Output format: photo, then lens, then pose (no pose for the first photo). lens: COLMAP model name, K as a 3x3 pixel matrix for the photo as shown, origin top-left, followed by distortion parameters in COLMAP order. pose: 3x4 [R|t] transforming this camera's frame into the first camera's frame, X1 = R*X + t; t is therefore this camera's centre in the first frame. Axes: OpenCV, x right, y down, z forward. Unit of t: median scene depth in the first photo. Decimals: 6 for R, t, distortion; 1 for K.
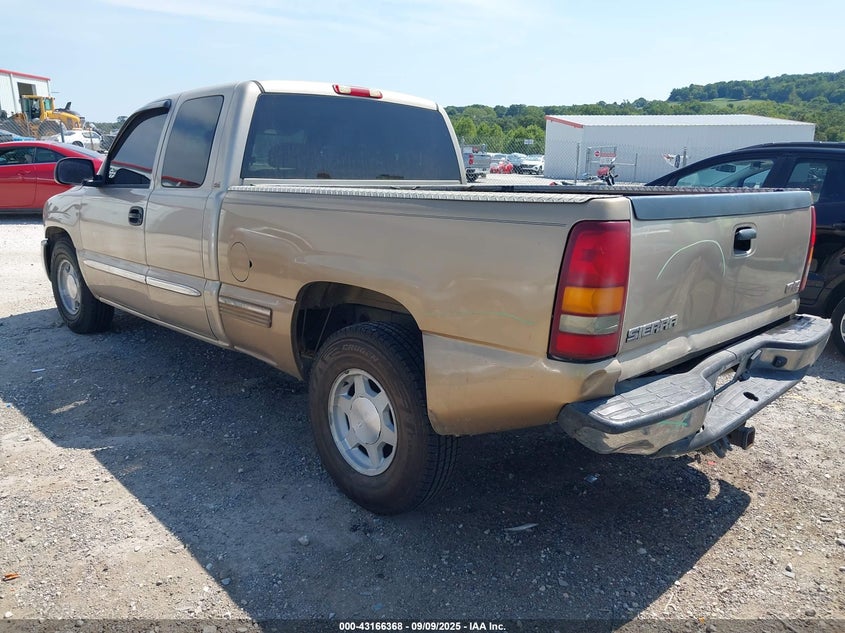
lens RADIAL K [[662.9, 0, 432.4], [0, 662.9, 321.6], [0, 0, 1]] dist [0.059122, -0.011145]
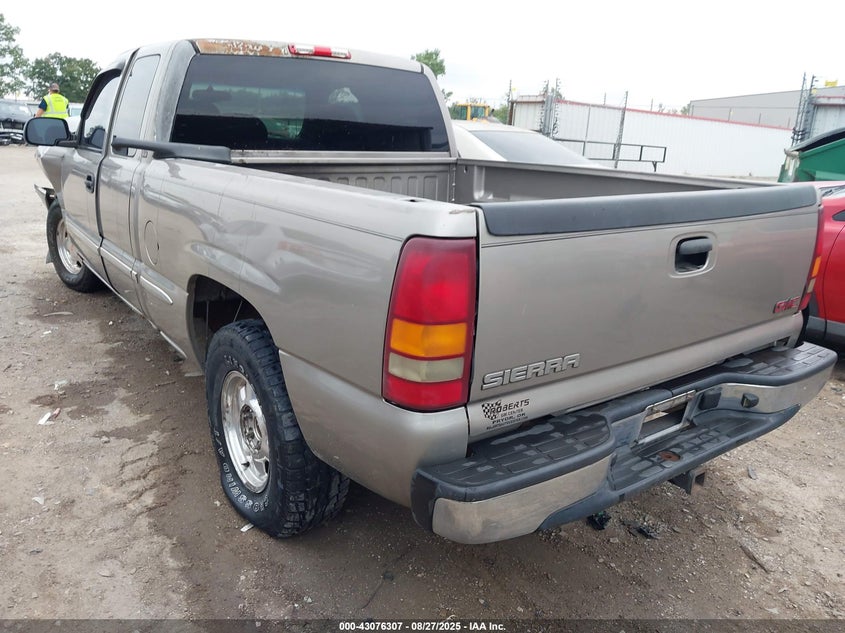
lens RADIAL K [[662.9, 0, 420.9], [0, 662.9, 313.5], [0, 0, 1]] dist [0.059122, -0.011145]
pose [[0.992336, 0.057932, -0.109144, 0.223245], [-0.053079, 0.997490, 0.046864, -0.067514], [0.111585, -0.040712, 0.992921, 0.172027]]
